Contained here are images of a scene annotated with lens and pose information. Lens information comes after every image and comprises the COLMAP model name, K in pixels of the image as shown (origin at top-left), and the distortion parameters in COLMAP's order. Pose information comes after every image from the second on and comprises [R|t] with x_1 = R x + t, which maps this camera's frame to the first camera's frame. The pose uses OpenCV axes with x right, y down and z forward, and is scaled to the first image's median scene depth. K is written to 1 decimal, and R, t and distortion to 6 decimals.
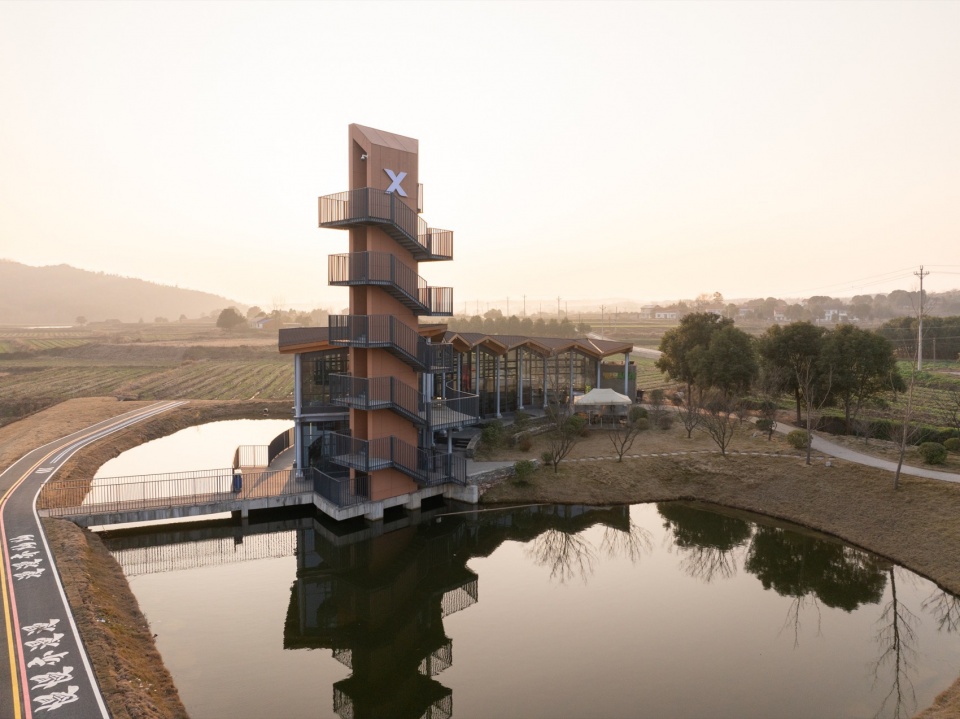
lens RADIAL K [[683.3, 0, 480.0], [0, 683.3, 359.5], [0, 0, 1]] dist [-0.036234, 0.004940]
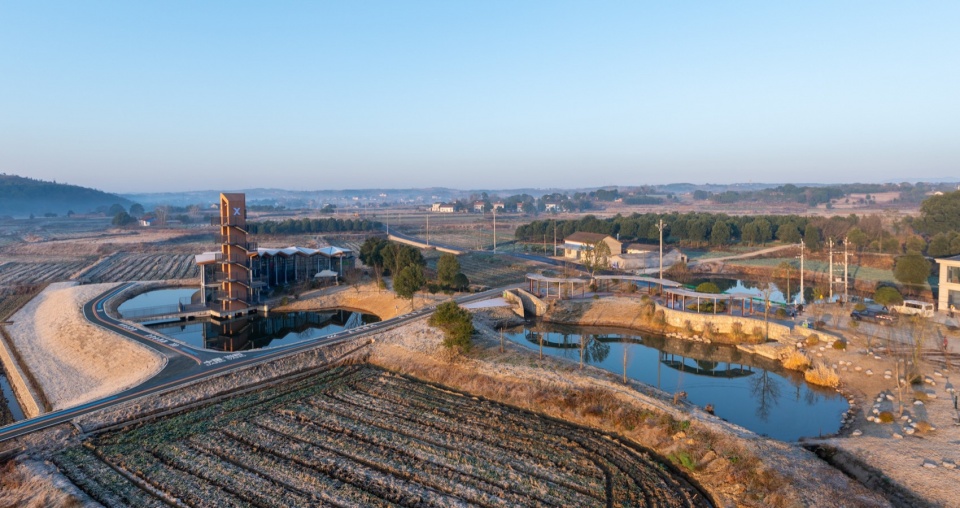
lens RADIAL K [[540.8, 0, 480.0], [0, 540.8, 254.0], [0, 0, 1]] dist [-0.034945, -0.000027]
pose [[0.964269, -0.029246, 0.263305, 0.297781], [0.019424, 0.999018, 0.039828, -0.130354], [-0.264211, -0.033291, 0.963890, -1.630773]]
